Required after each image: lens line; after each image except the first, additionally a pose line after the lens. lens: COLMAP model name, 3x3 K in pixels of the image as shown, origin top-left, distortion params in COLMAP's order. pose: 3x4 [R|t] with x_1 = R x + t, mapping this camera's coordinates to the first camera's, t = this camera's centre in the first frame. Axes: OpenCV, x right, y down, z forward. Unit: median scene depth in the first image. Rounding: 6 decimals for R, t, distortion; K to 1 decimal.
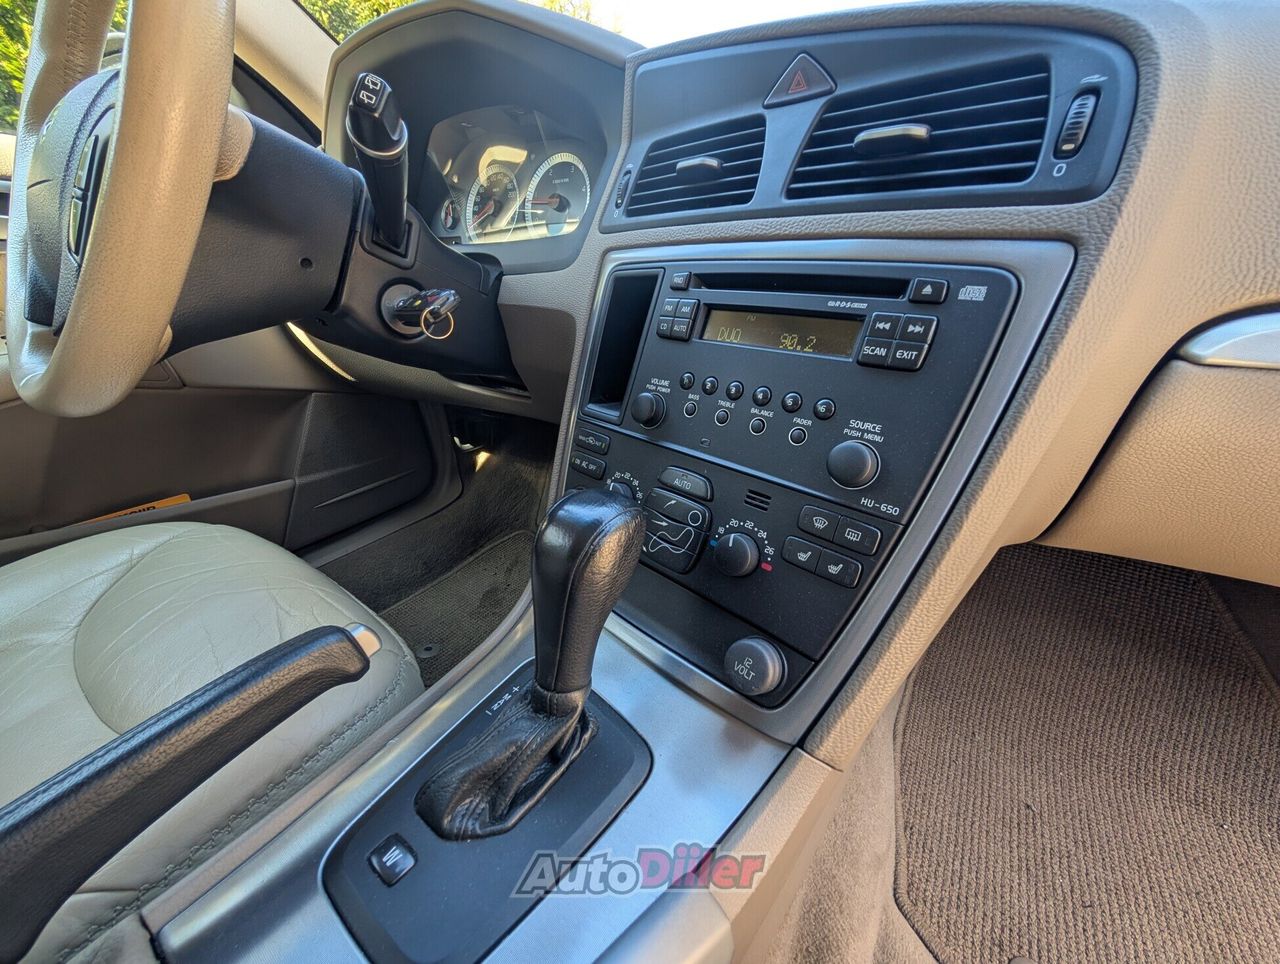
lens RADIAL K [[500.4, 0, 627.3], [0, 500.4, 476.0], [0, 0, 1]] dist [-0.000856, 0.000469]
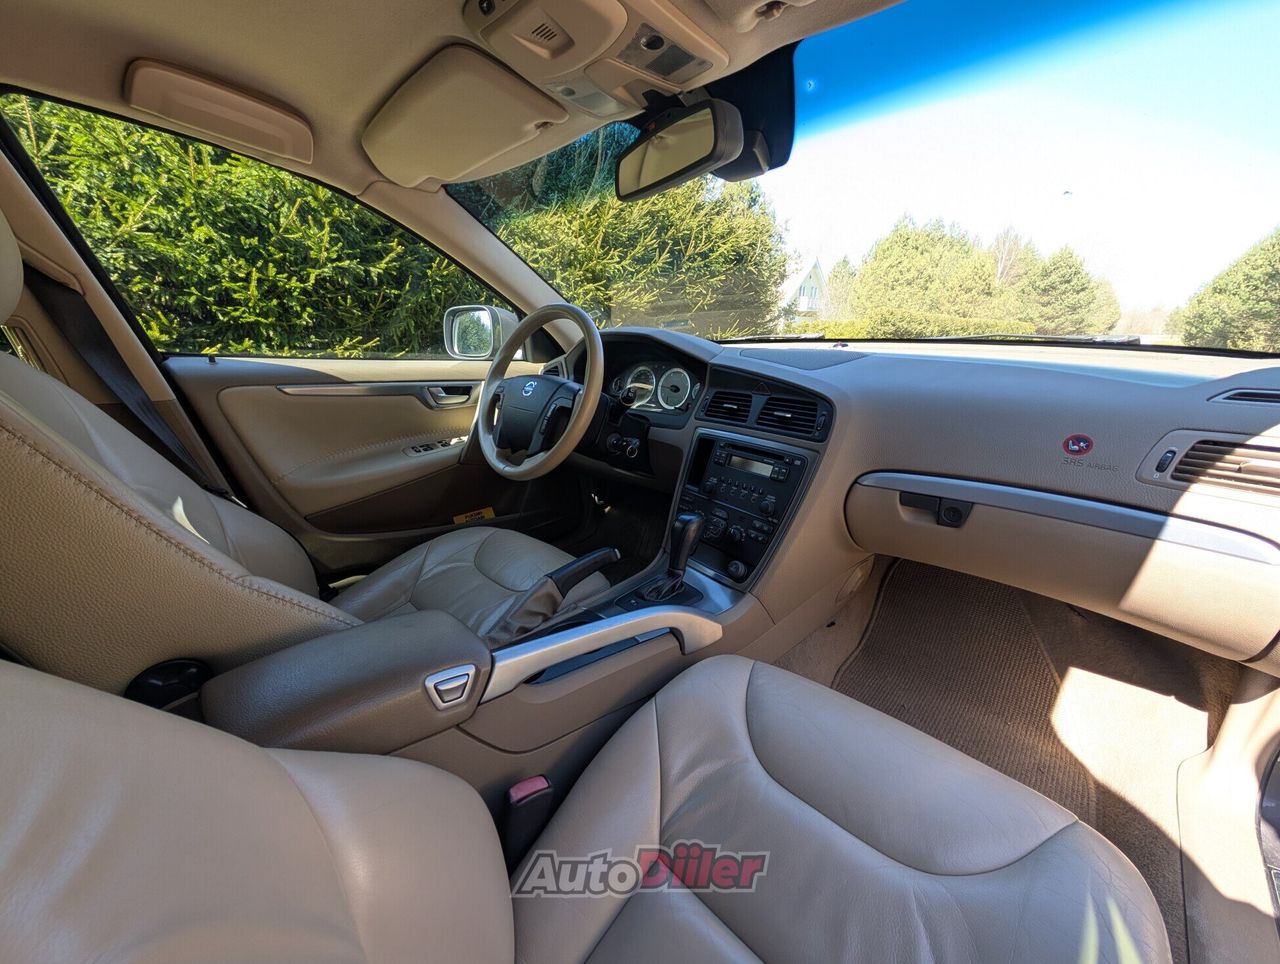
lens RADIAL K [[500.4, 0, 627.3], [0, 500.4, 476.0], [0, 0, 1]] dist [-0.000856, 0.000469]
pose [[0.986541, 0.051623, -0.155150, 0.026514], [-0.073074, 0.988023, -0.135909, 0.260308], [0.146276, 0.145417, 0.978497, -2.215119]]
